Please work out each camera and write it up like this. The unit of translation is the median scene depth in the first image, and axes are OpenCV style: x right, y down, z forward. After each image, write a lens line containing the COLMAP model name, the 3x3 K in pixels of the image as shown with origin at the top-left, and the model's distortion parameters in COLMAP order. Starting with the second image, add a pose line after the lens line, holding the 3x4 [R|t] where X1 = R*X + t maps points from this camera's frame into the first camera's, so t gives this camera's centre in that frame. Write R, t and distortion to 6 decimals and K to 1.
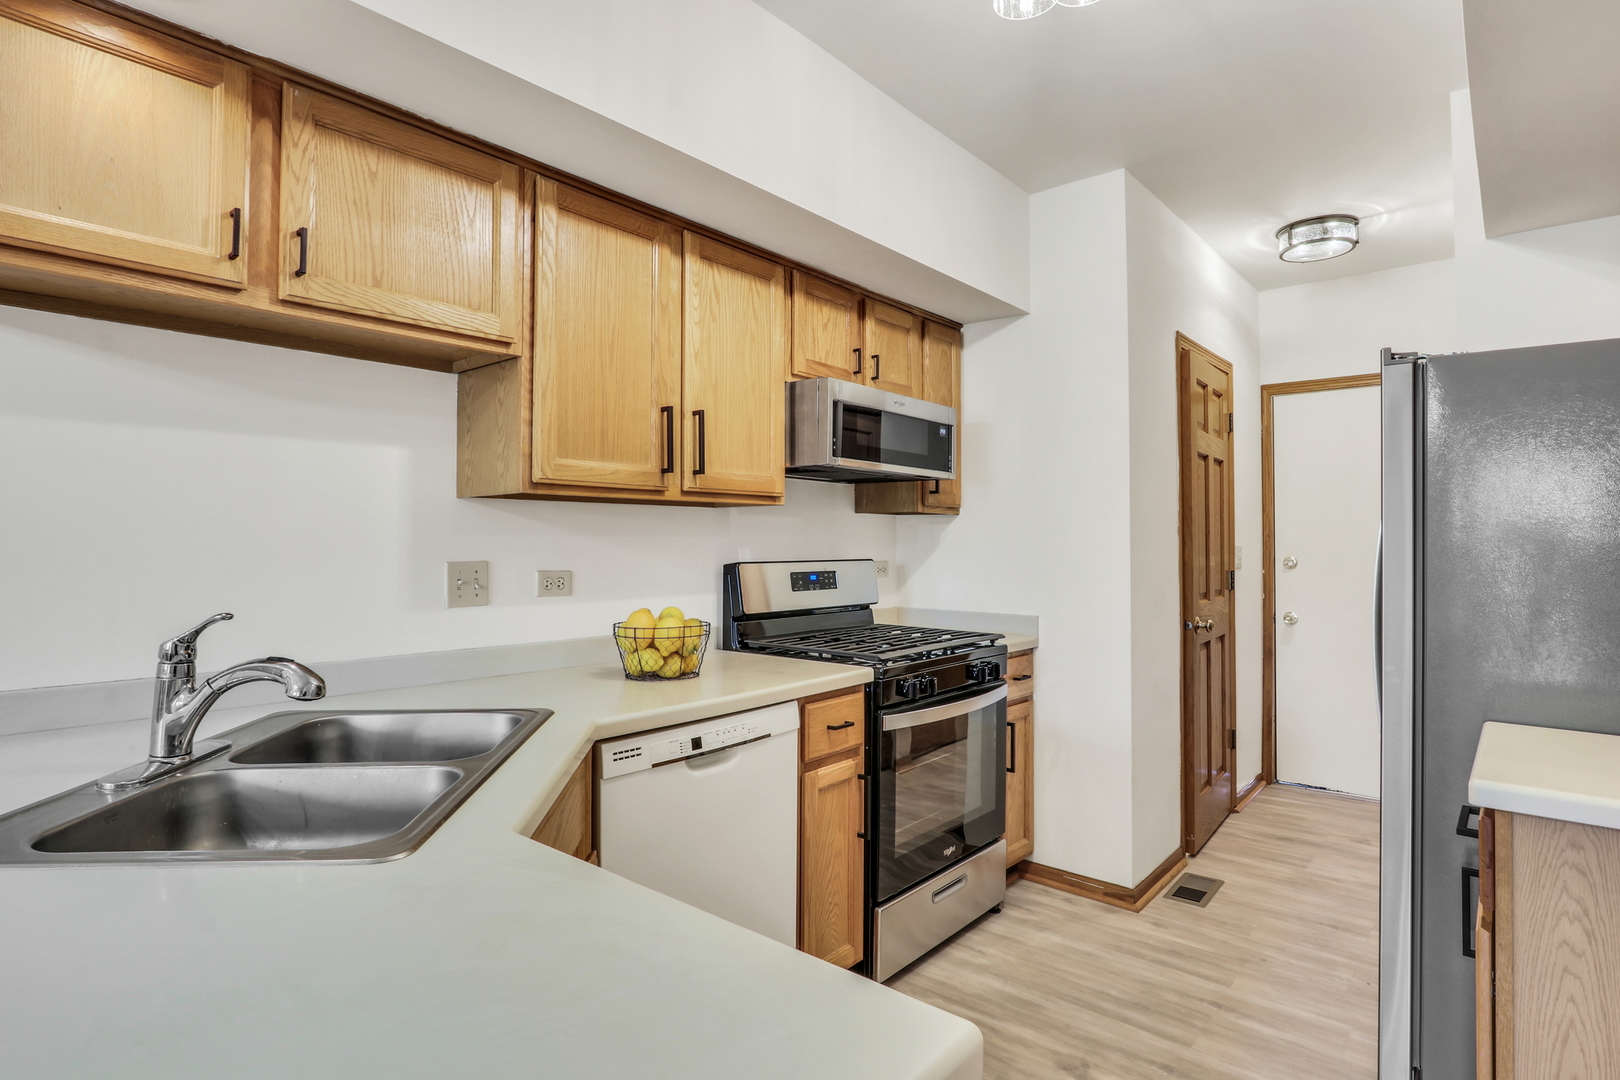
lens RADIAL K [[834.5, 0, 792.0], [0, 834.5, 519.2], [0, 0, 1]] dist [-0.022534, 0.005304]
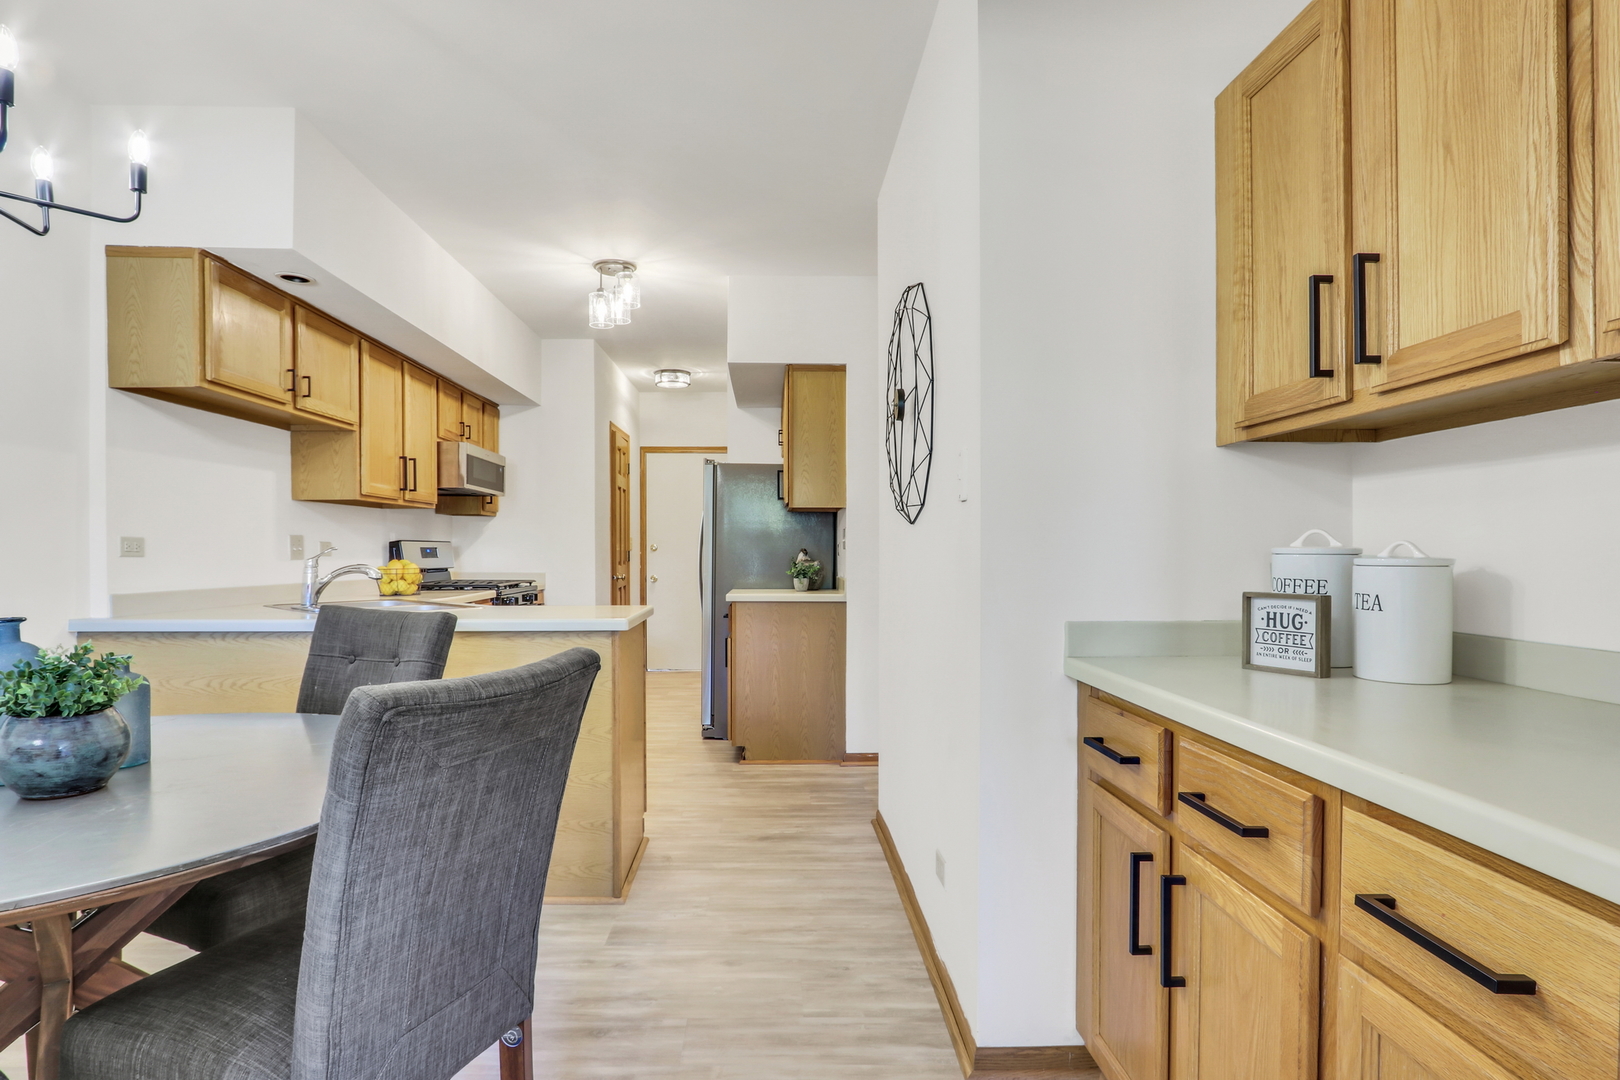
lens RADIAL K [[834.5, 0, 791.2], [0, 834.5, 559.2], [0, 0, 1]] dist [-0.022534, 0.005304]
pose [[0.732591, -0.011257, 0.680576, -0.565117], [-0.015432, 0.999332, 0.033140, 0.018322], [-0.680494, -0.034781, 0.731928, -0.725000]]
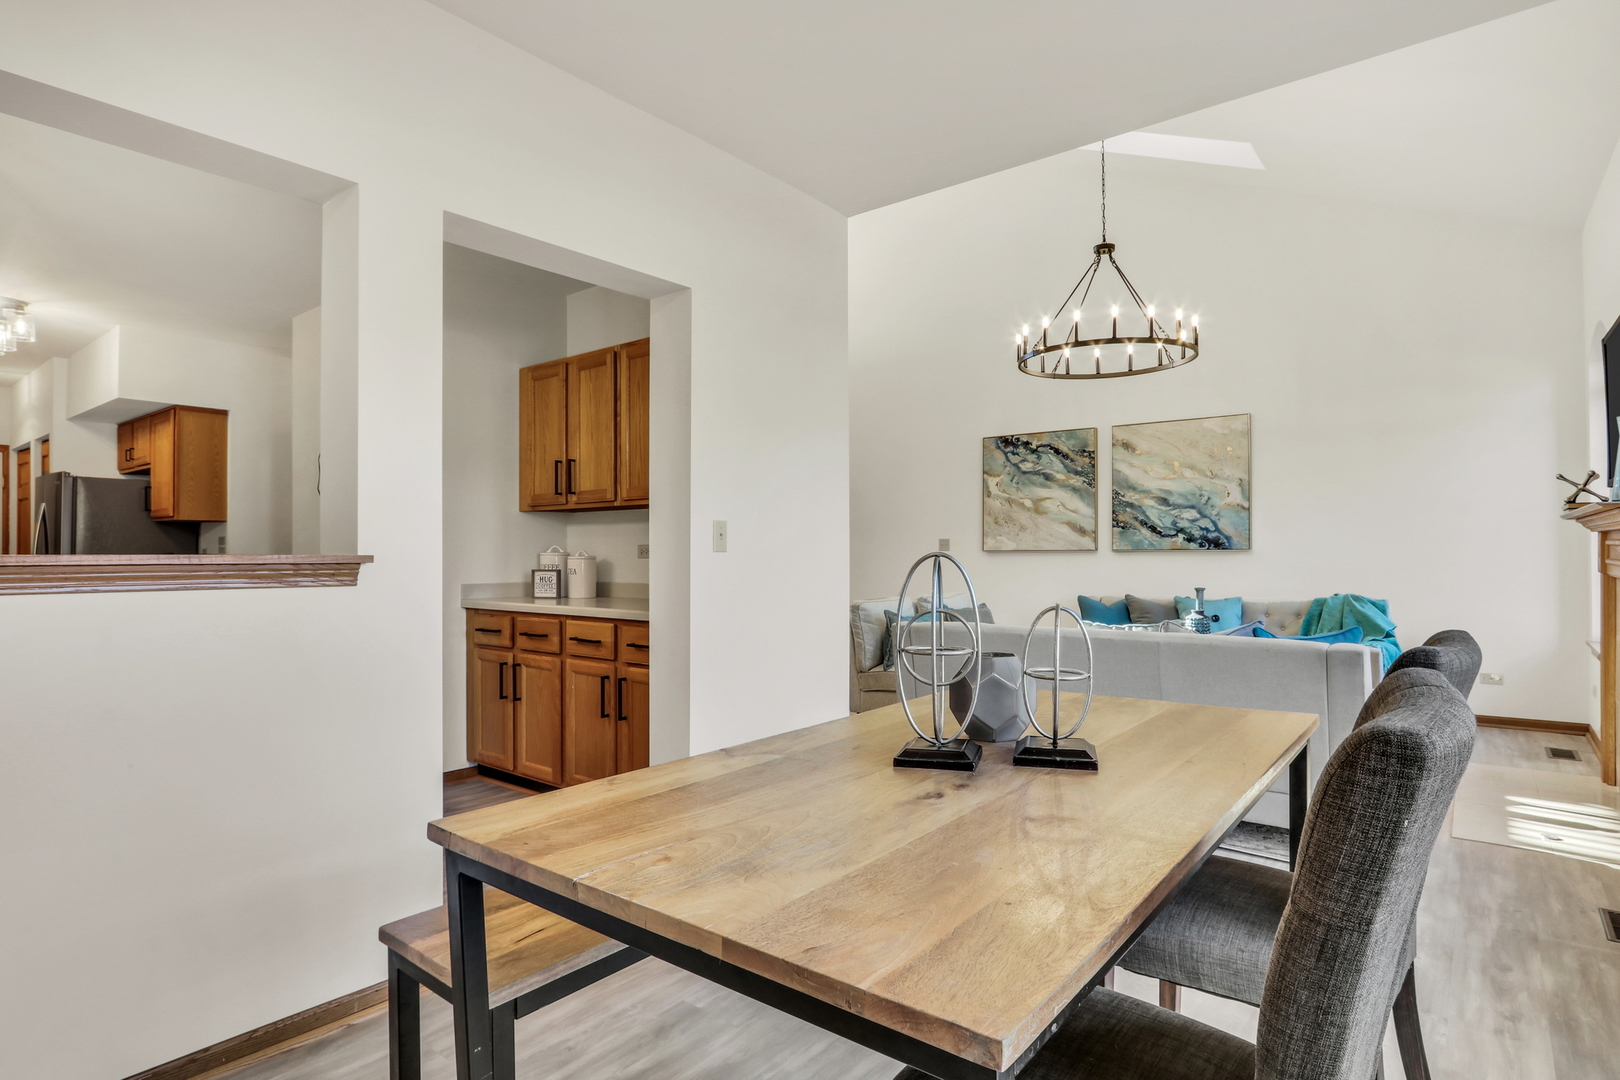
lens RADIAL K [[834.5, 0, 780.6], [0, 834.5, 539.3], [0, 0, 1]] dist [-0.022534, 0.005304]
pose [[-0.033962, 0.011534, 0.999357, -1.399564], [-0.024814, 0.999615, -0.012380, 0.008567], [-0.999115, -0.025219, -0.033663, -0.902924]]
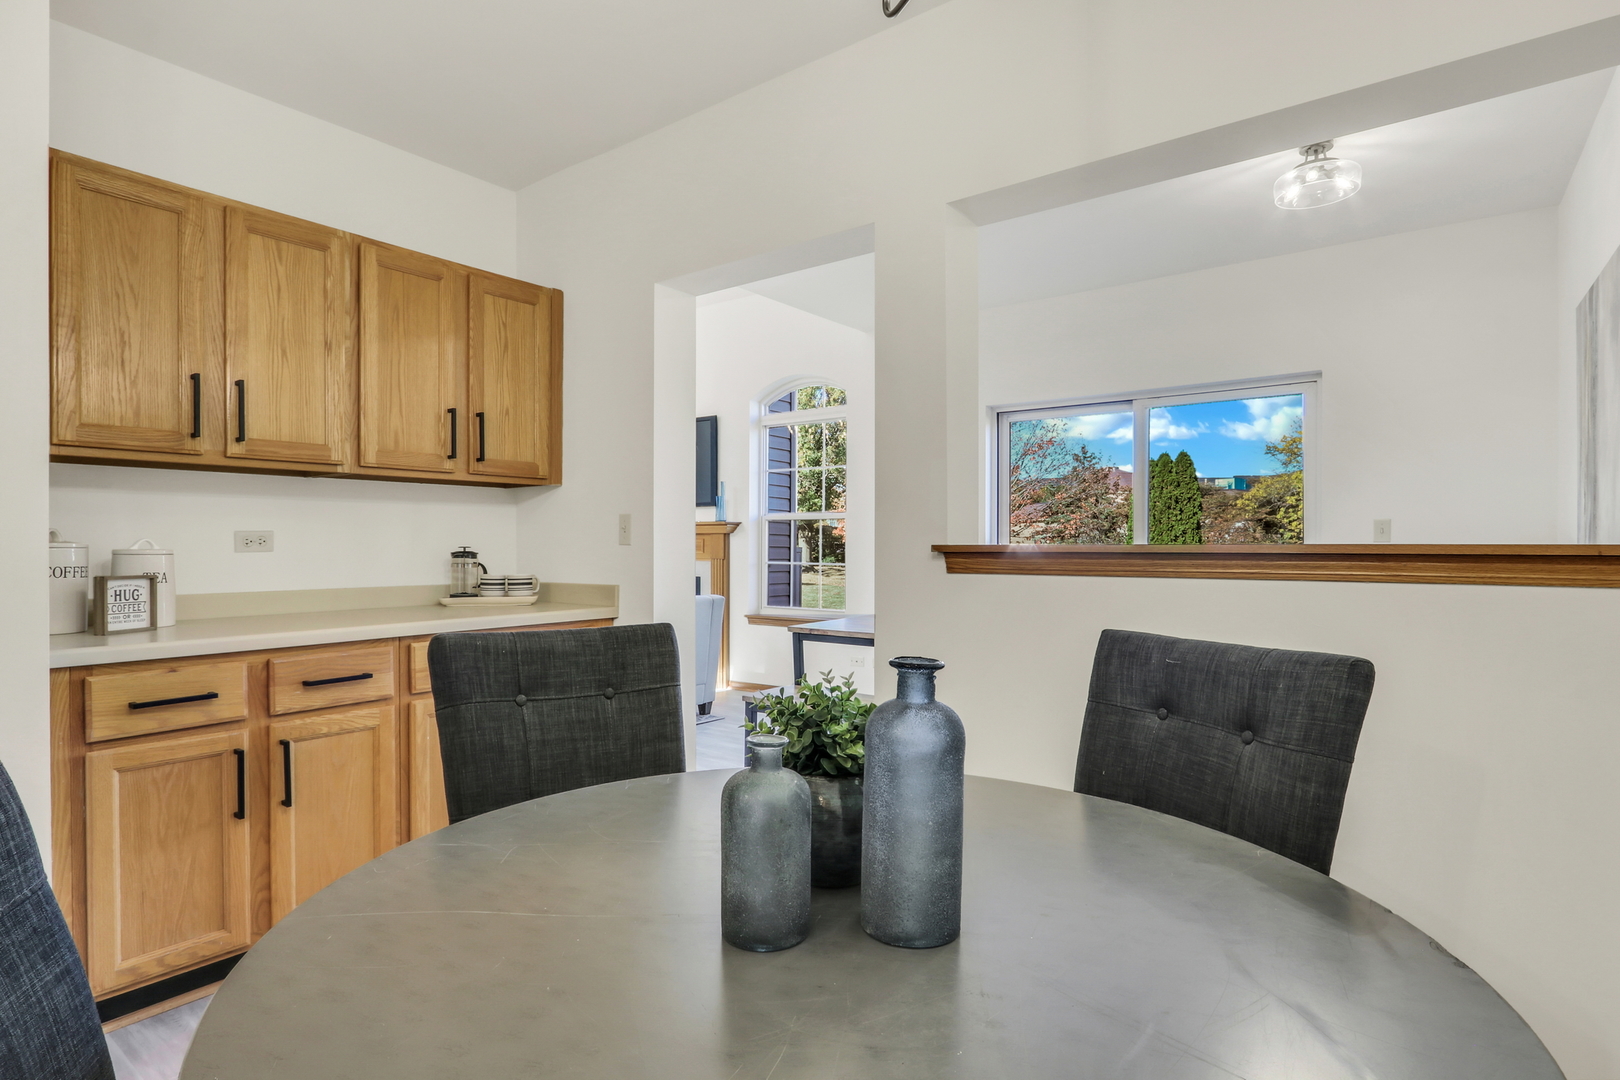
lens RADIAL K [[834.5, 0, 800.4], [0, 834.5, 544.8], [0, 0, 1]] dist [-0.022534, 0.005304]
pose [[-0.996806, -0.004614, -0.079728, -0.516948], [-0.002463, 0.999631, -0.027061, 0.042465], [0.079824, -0.026778, -0.996449, 0.175948]]
